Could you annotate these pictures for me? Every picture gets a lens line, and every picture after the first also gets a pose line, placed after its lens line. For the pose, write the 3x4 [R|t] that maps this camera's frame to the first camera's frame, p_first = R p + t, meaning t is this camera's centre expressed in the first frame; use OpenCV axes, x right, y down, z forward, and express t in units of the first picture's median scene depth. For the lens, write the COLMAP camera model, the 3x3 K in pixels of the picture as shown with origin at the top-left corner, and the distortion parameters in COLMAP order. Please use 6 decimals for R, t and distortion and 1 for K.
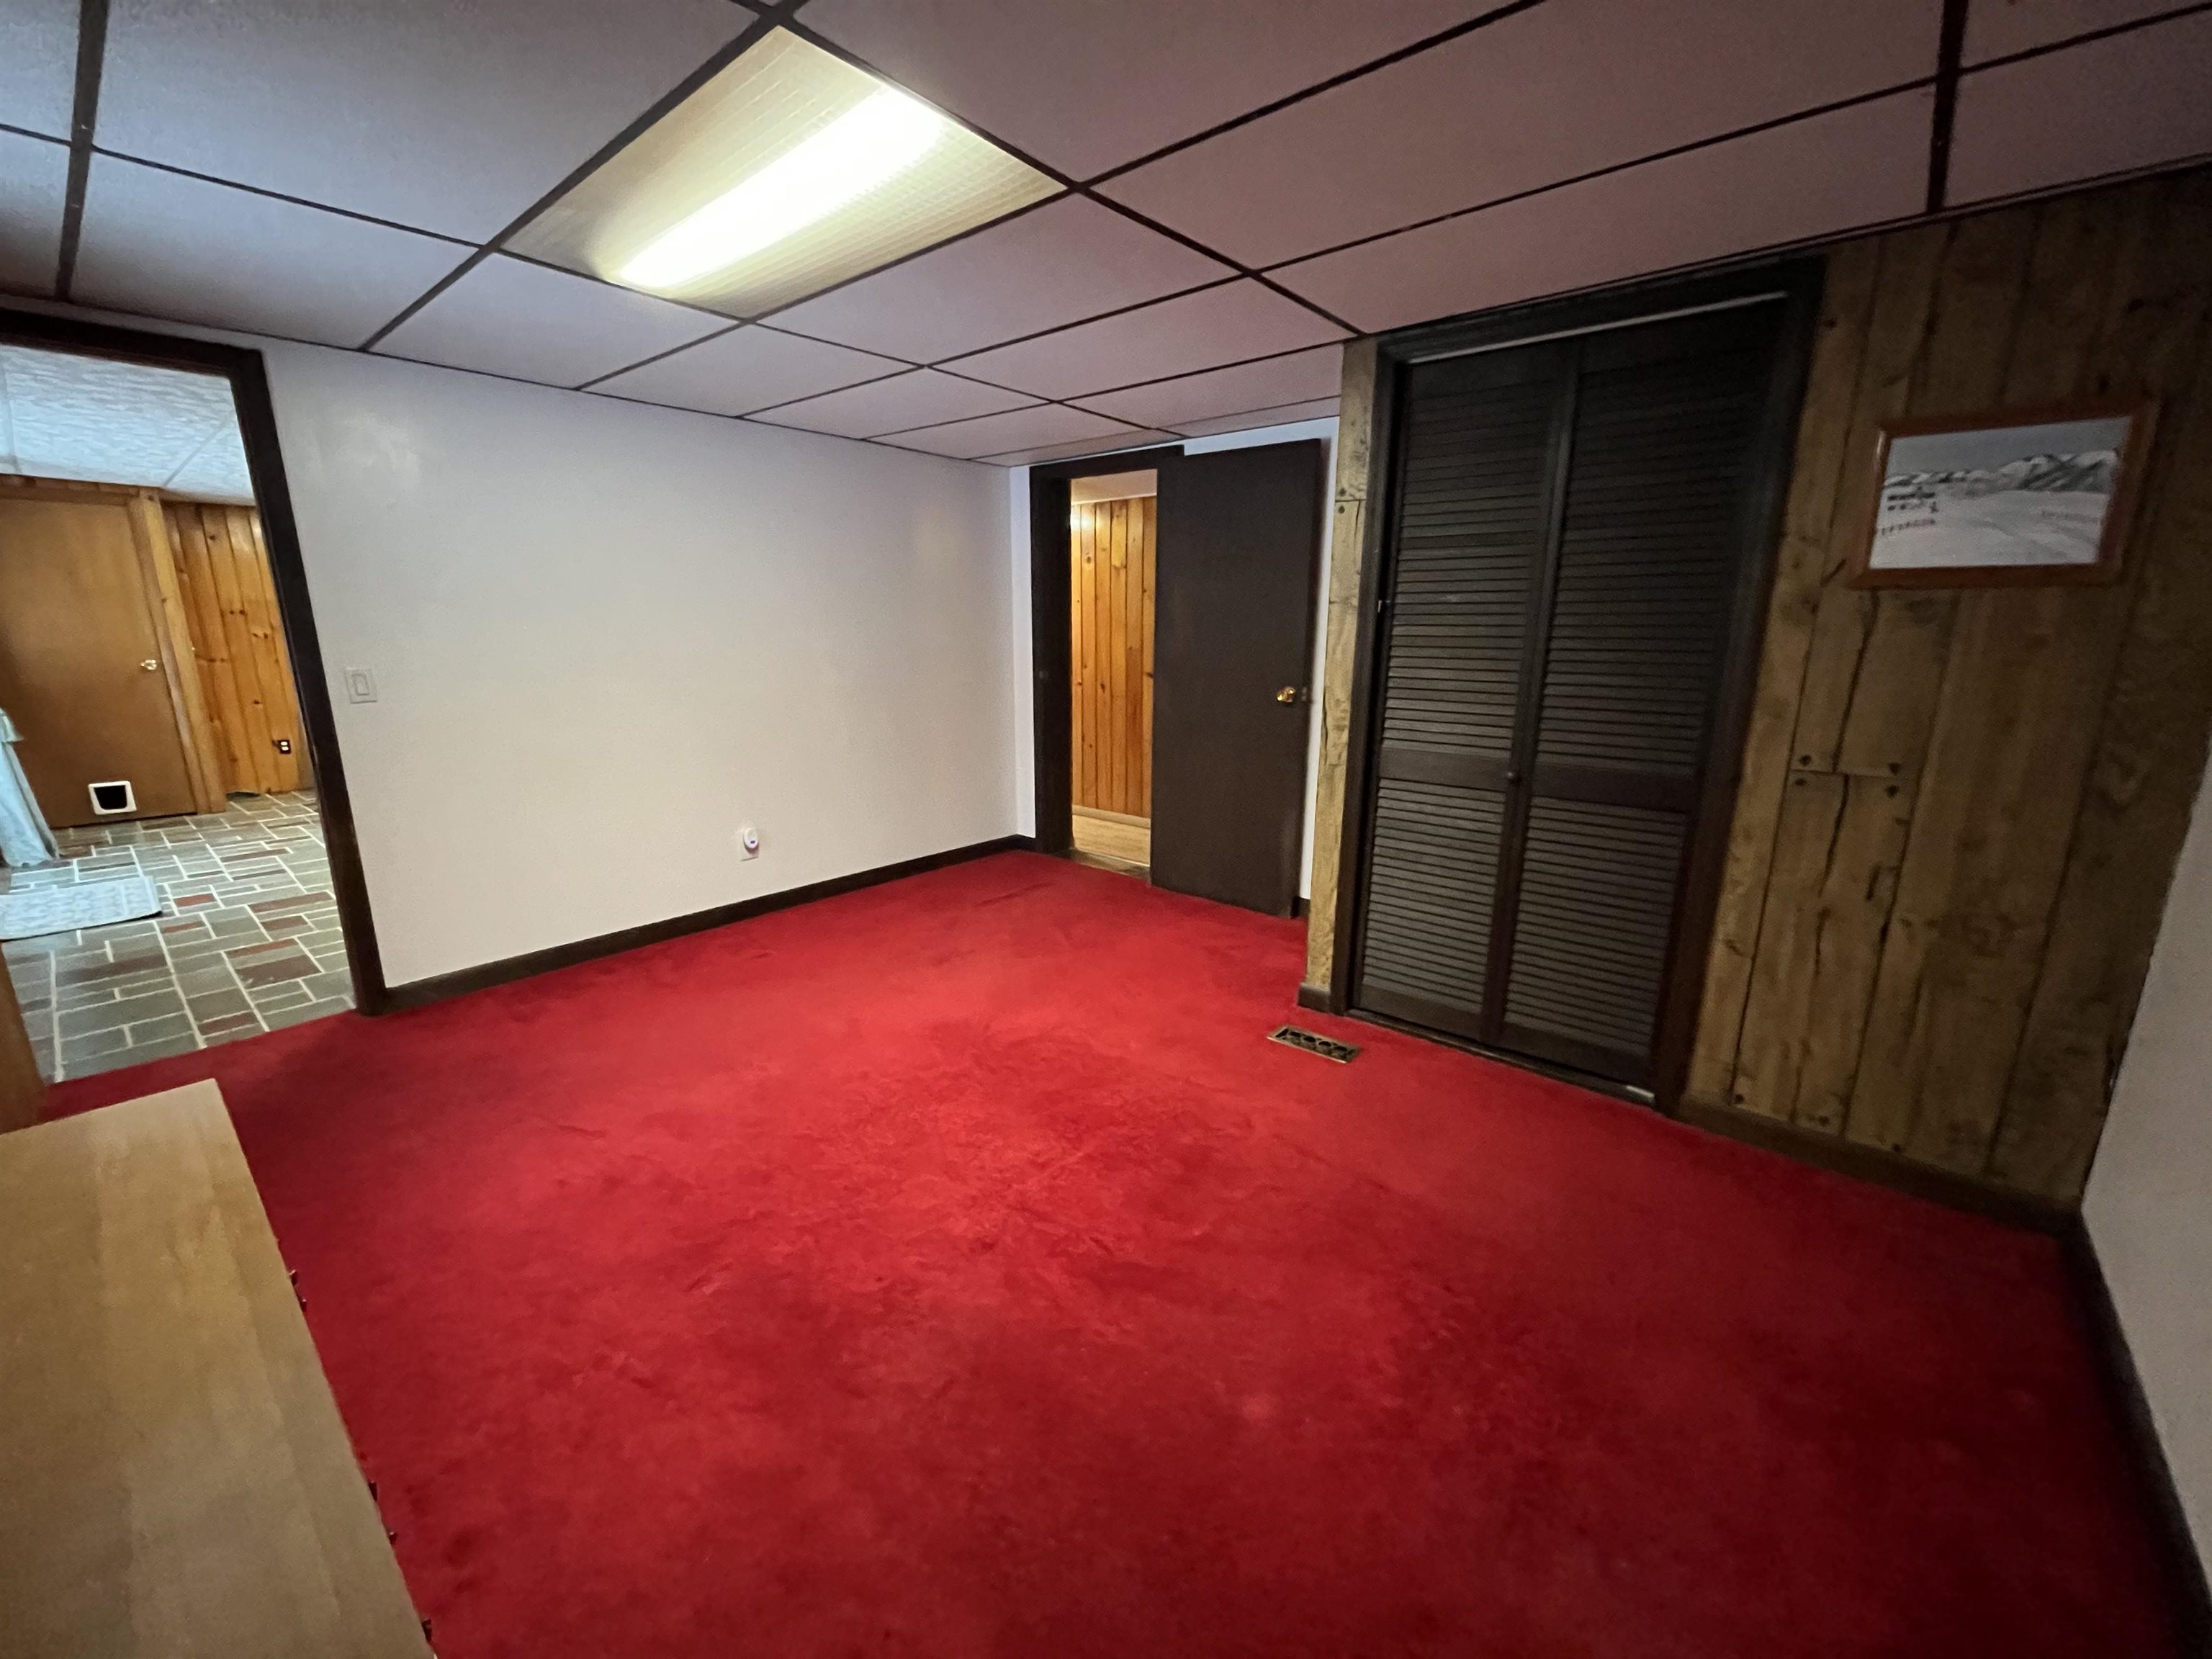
lens RADIAL K [[887.9, 0, 1097.7], [0, 887.9, 831.3], [0, 0, 1]] dist [0.000555, -0.000030]
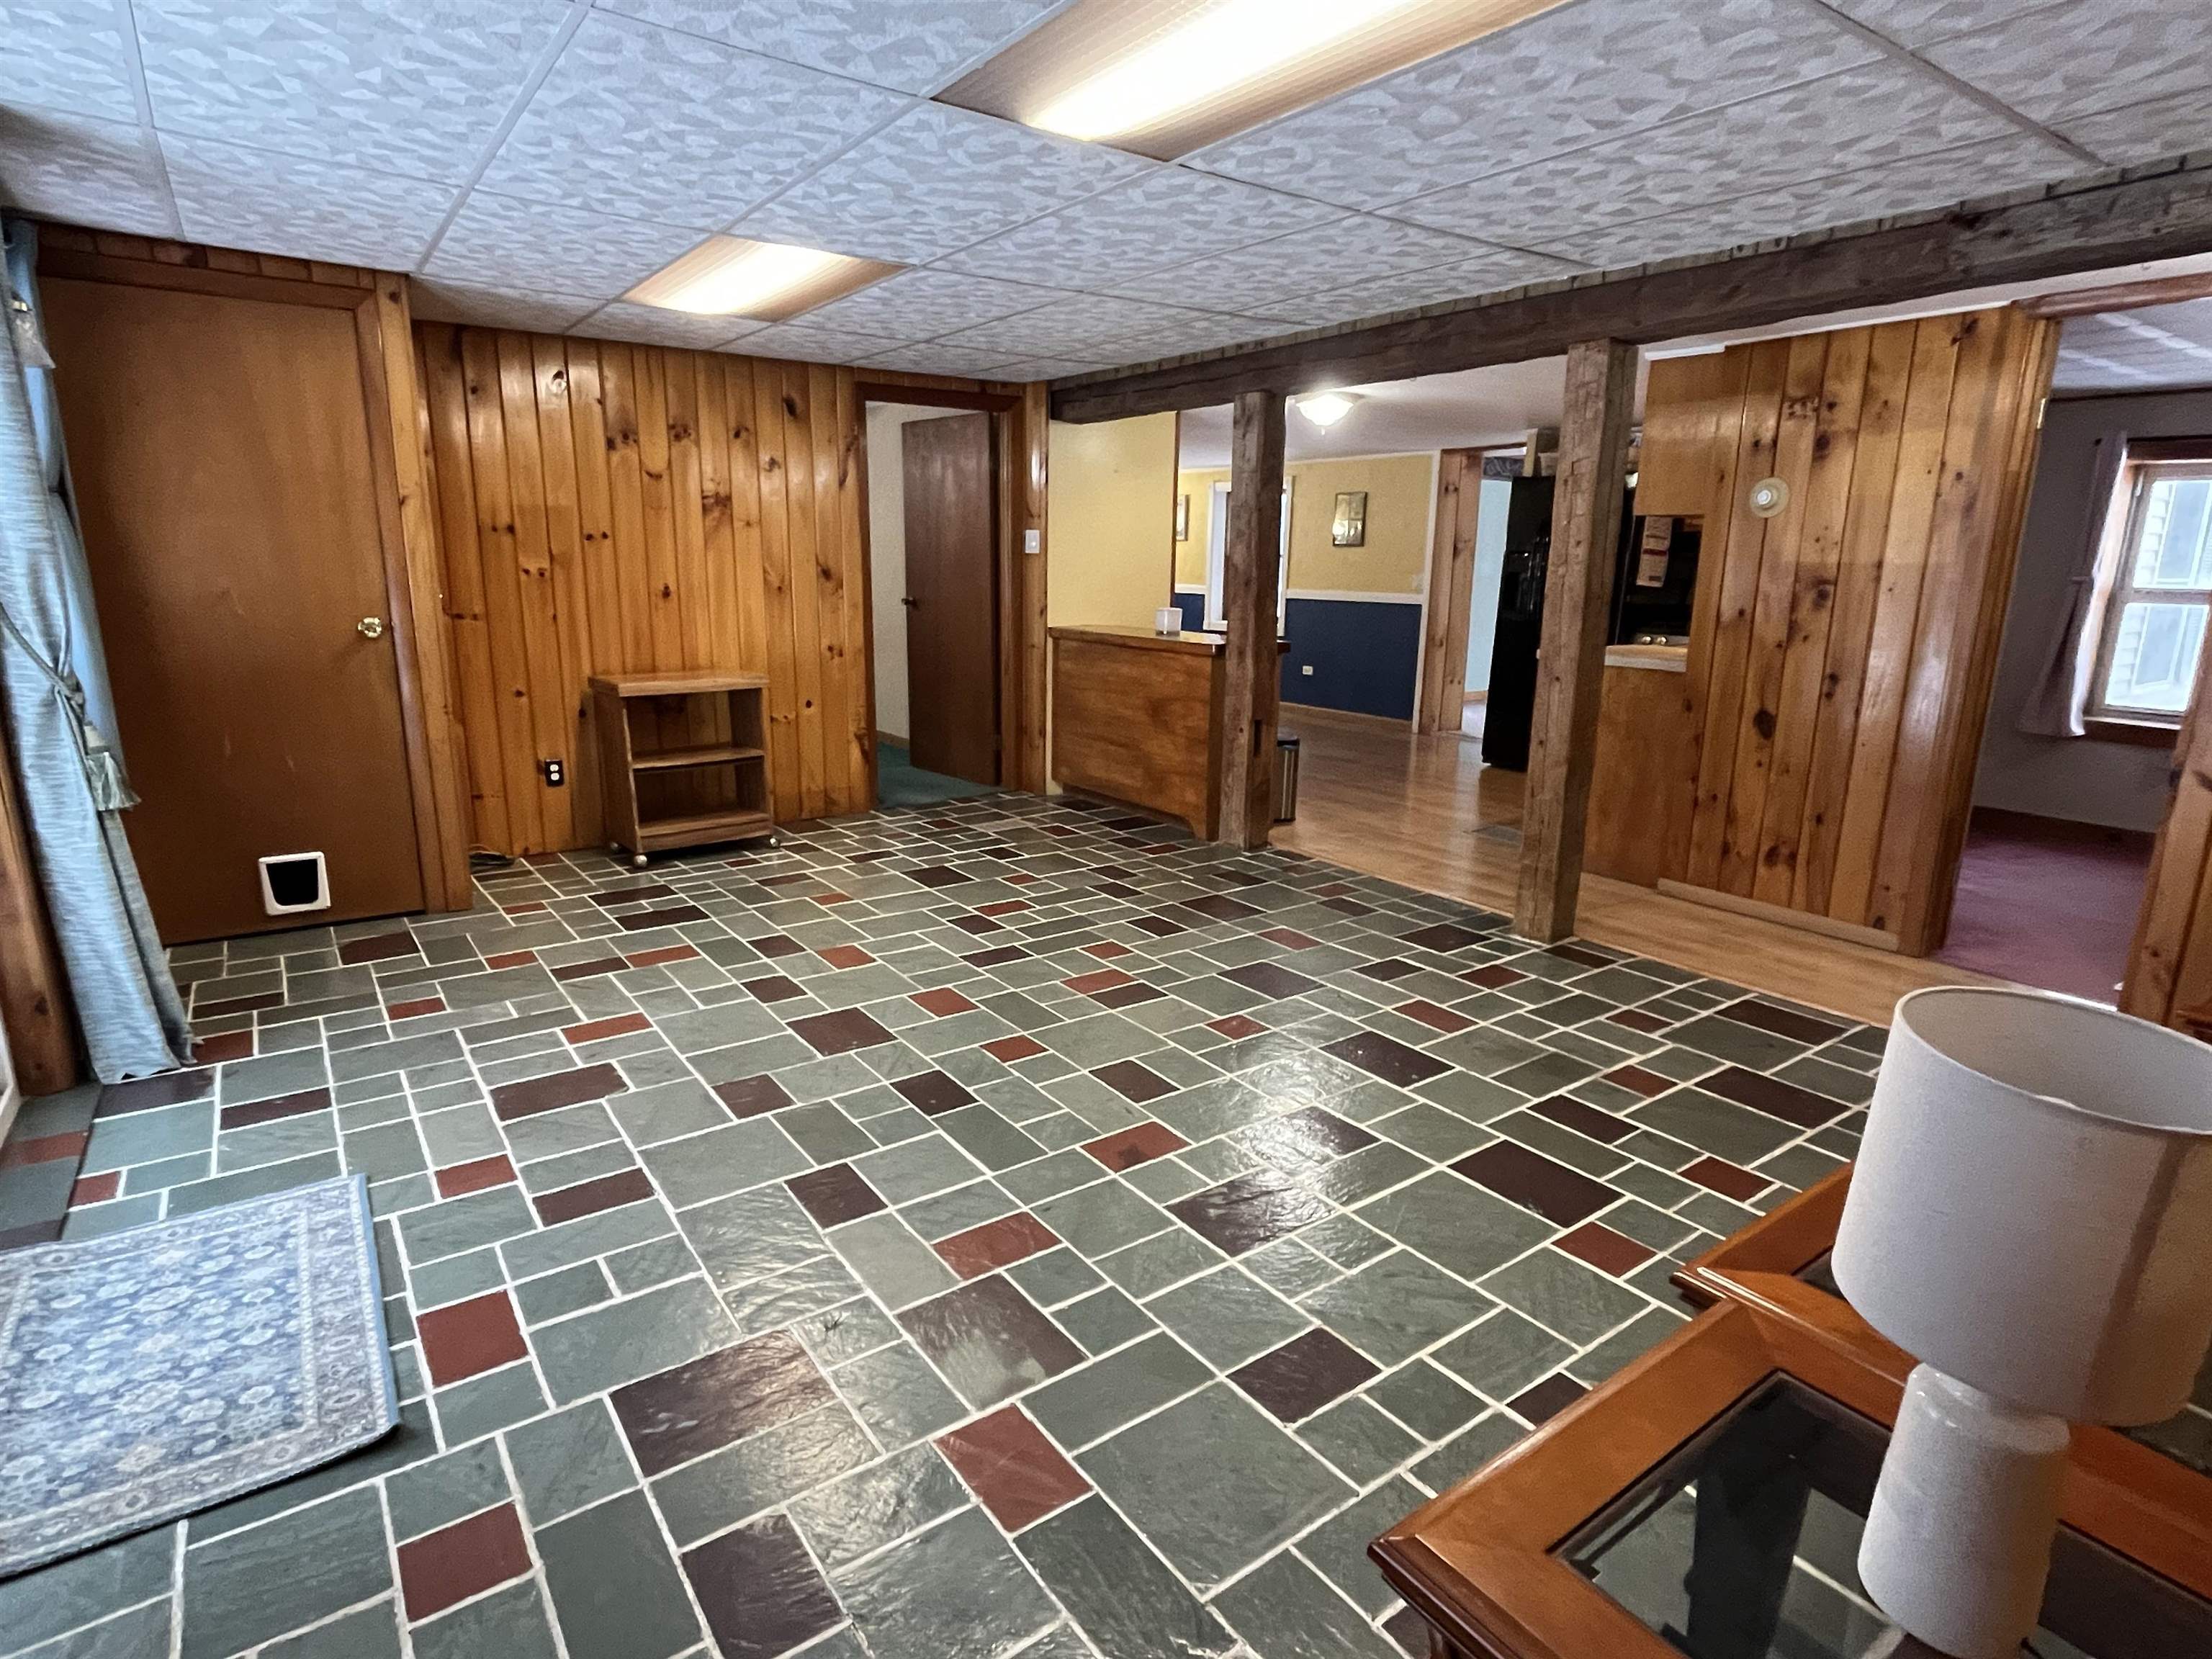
lens RADIAL K [[1172.8, 0, 1107.6], [0, 1172.8, 839.1], [0, 0, 1]] dist [0.000307, 0.000400]
pose [[0.971651, 0.066662, -0.226828, -0.493380], [-0.066463, 0.997752, 0.008524, -0.100090], [0.226886, 0.006793, 0.973898, 0.439652]]
